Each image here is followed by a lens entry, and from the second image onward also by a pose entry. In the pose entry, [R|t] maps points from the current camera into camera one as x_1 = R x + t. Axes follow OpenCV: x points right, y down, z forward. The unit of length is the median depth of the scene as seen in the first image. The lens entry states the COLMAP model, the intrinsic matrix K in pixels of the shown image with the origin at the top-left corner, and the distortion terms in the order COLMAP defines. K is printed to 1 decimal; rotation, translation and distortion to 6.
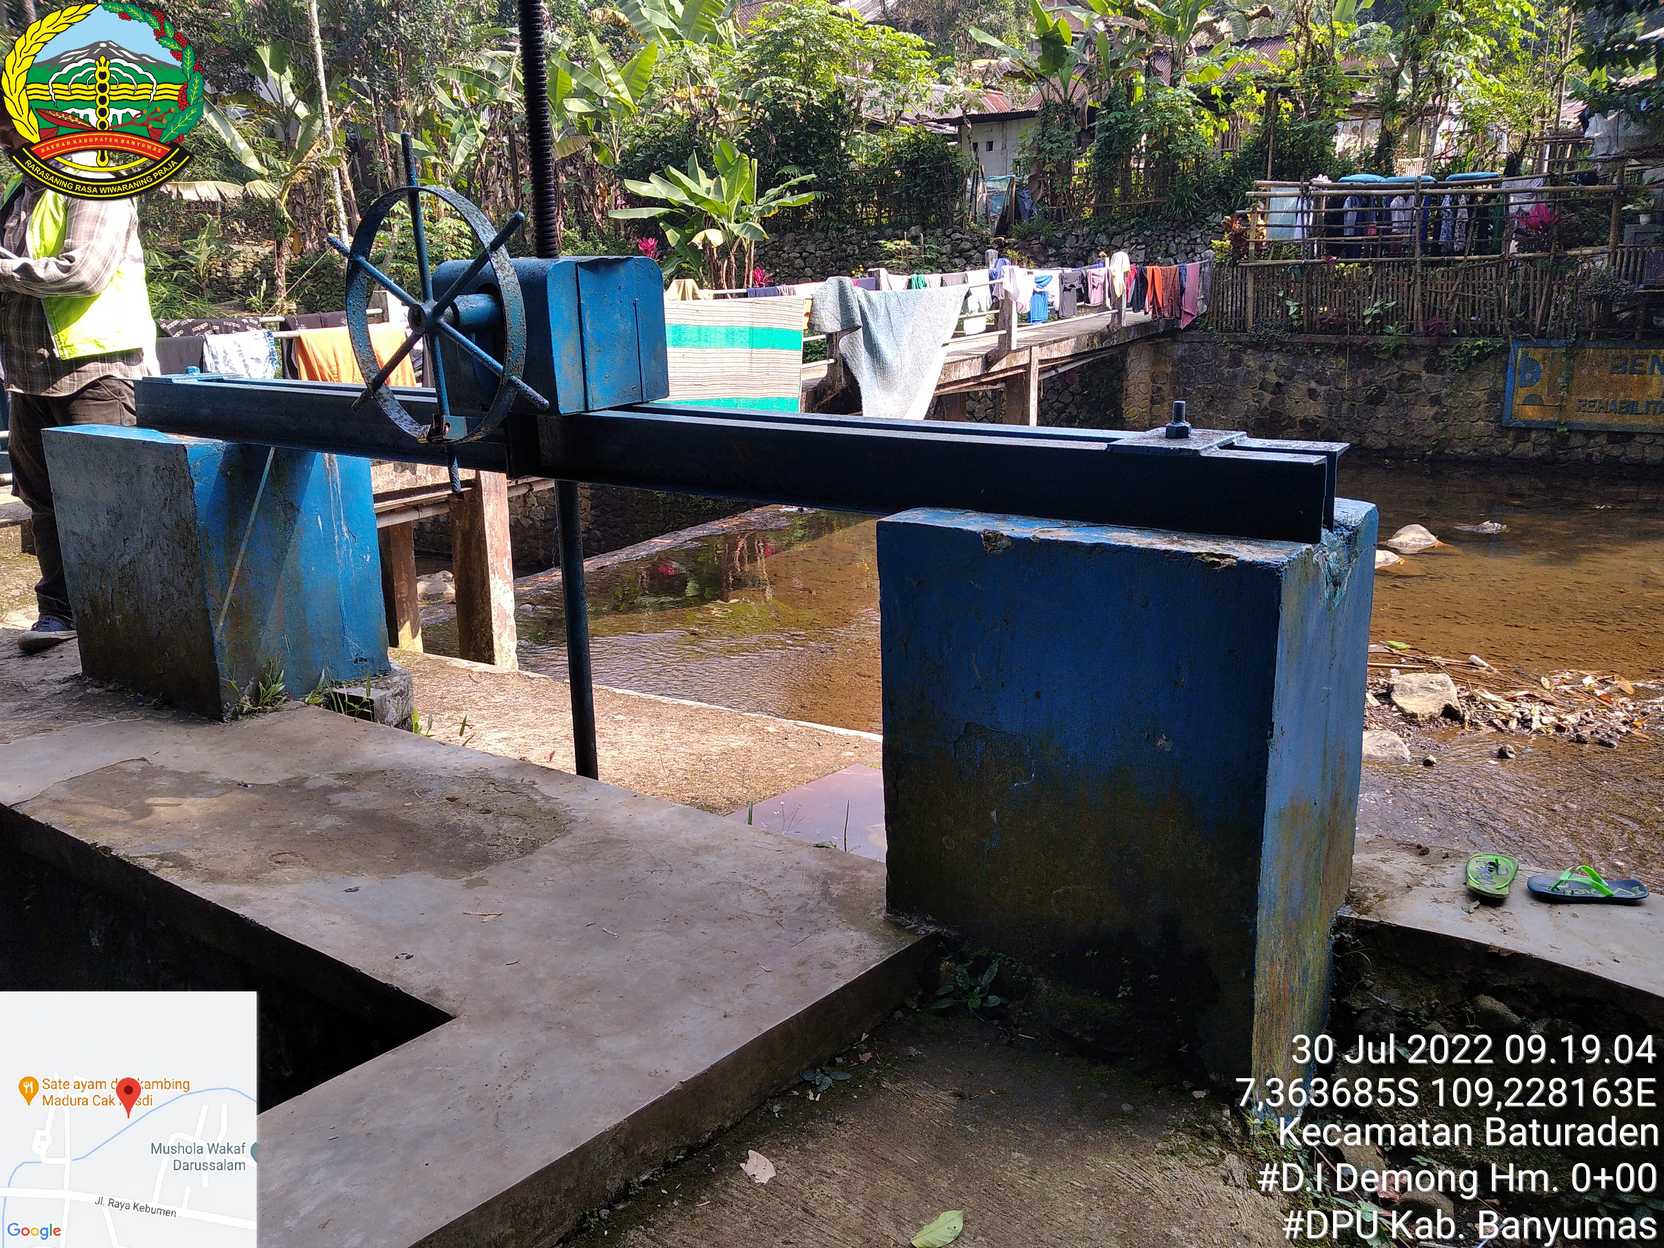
lens RADIAL K [[1375.3, 0, 837.6], [0, 1375.3, 623.5], [0, 0, 1]] dist [0.015511, -0.066732]
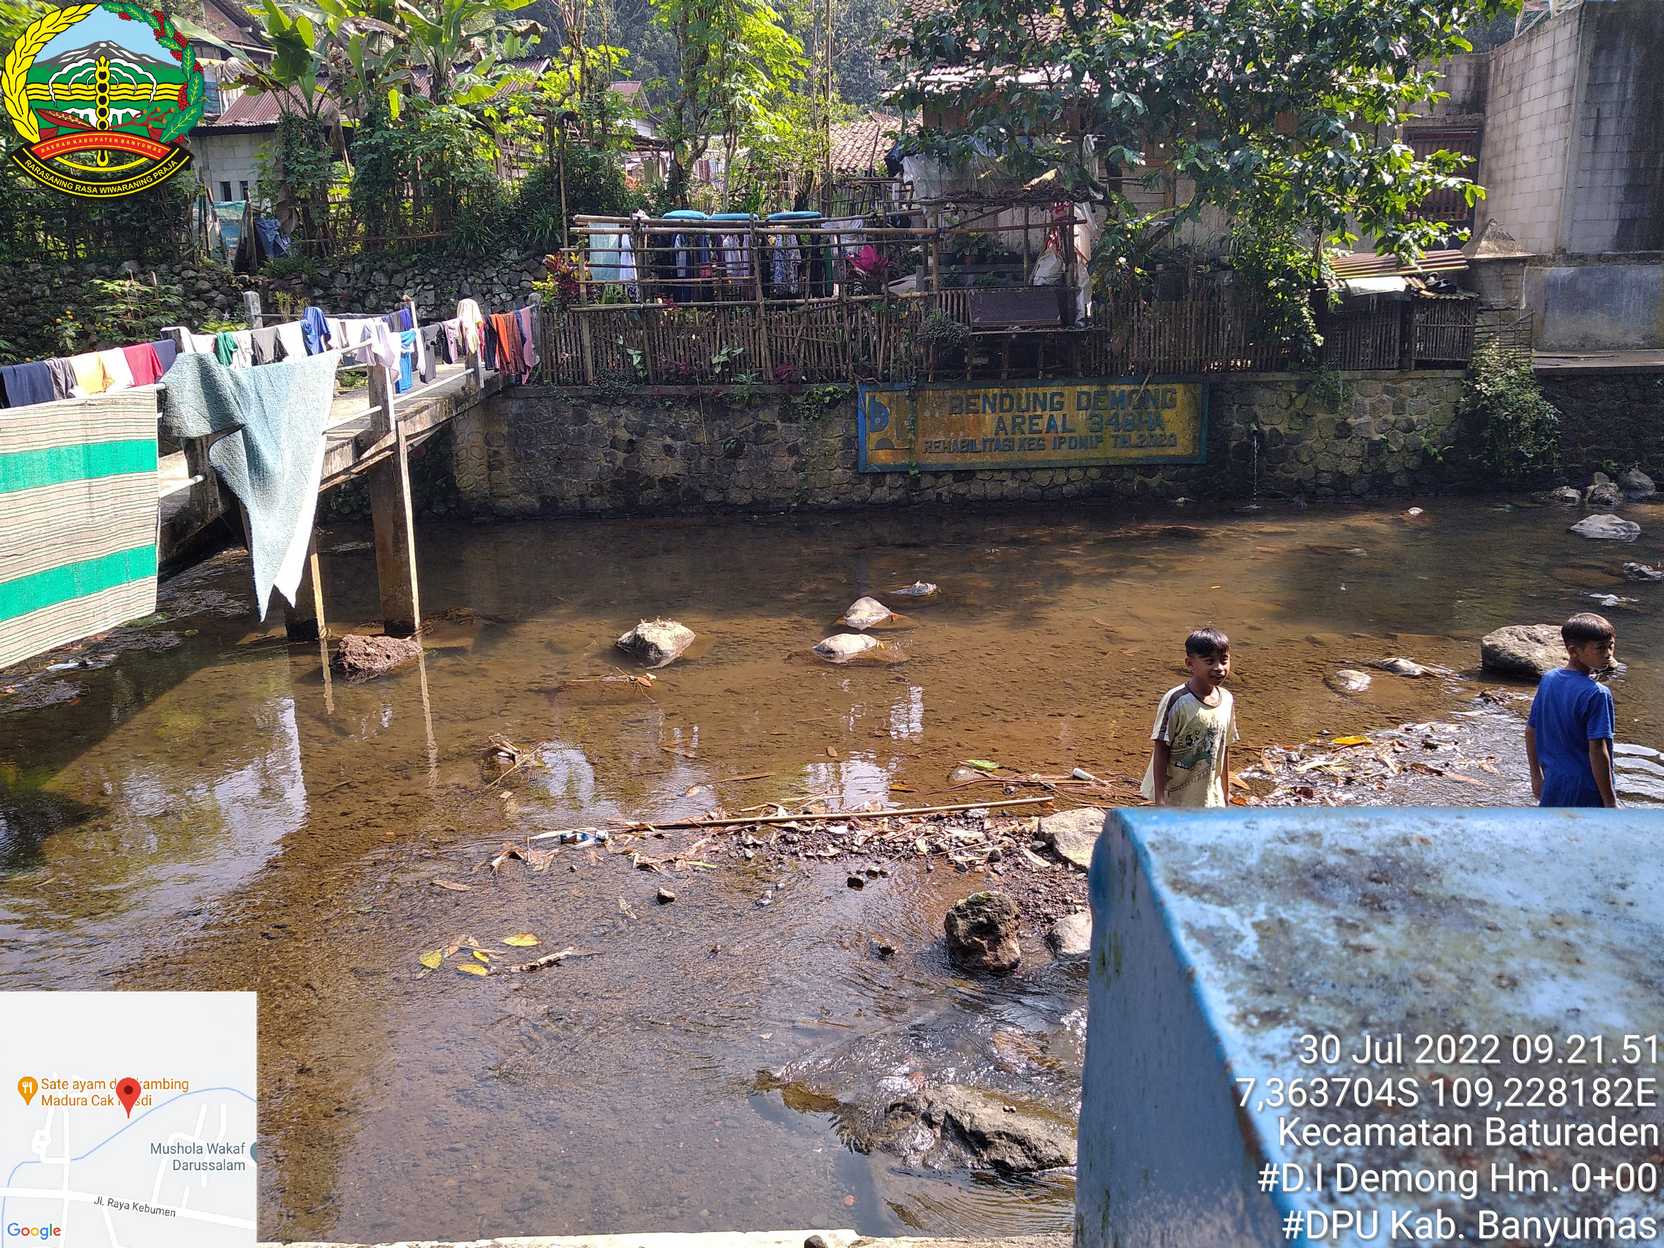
lens RADIAL K [[1364.4, 0, 831.9], [0, 1364.4, 643.9], [0, 0, 1]] dist [0.114284, -0.321560]
pose [[0.845235, -0.136491, 0.516670, -0.057771], [0.140162, 0.989607, 0.032133, -0.055176], [-0.515686, 0.045258, 0.855581, 0.172681]]
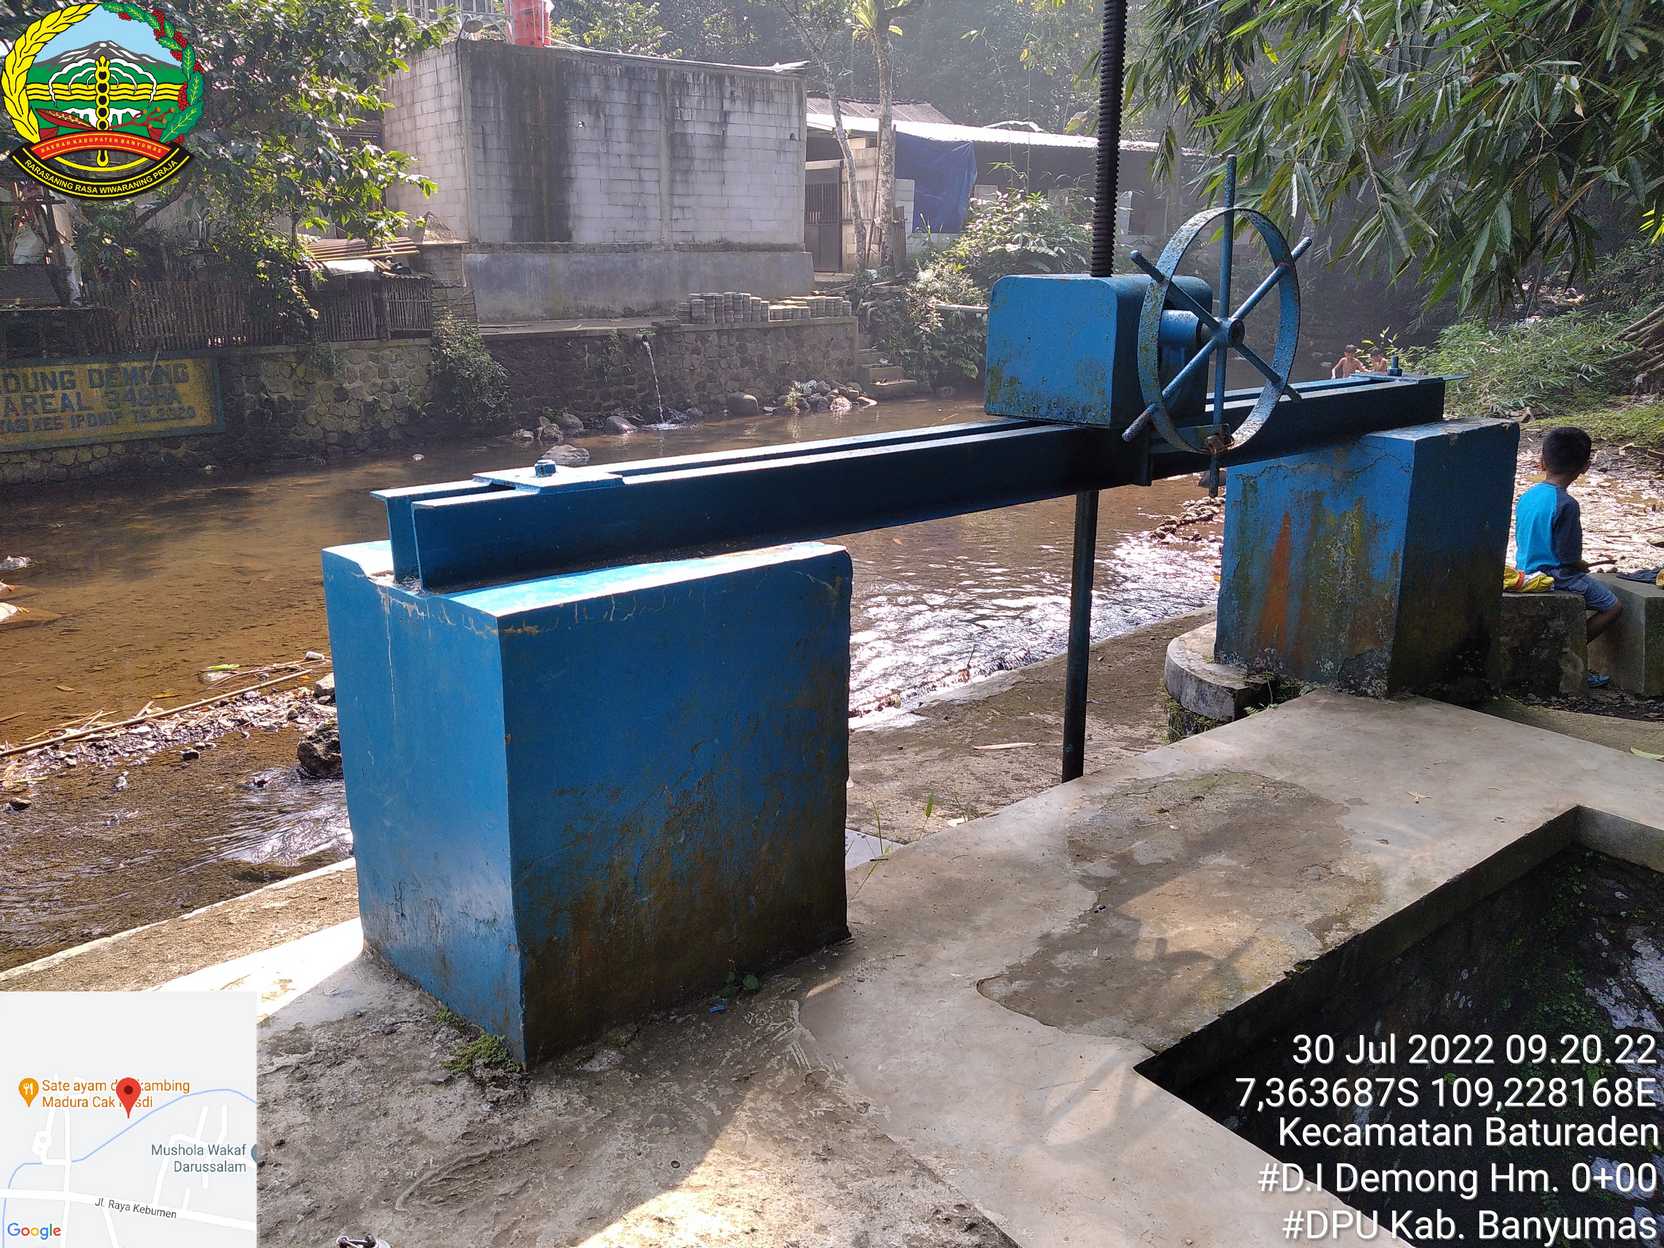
lens RADIAL K [[1369.6, 0, 830.8], [0, 1369.6, 643.8], [0, 0, 1]] dist [0.003043, -0.038880]
pose [[0.229405, -0.249185, 0.940893, -0.230094], [0.247606, 0.949812, 0.191177, -0.044671], [-0.941310, 0.189113, 0.279591, 0.169774]]
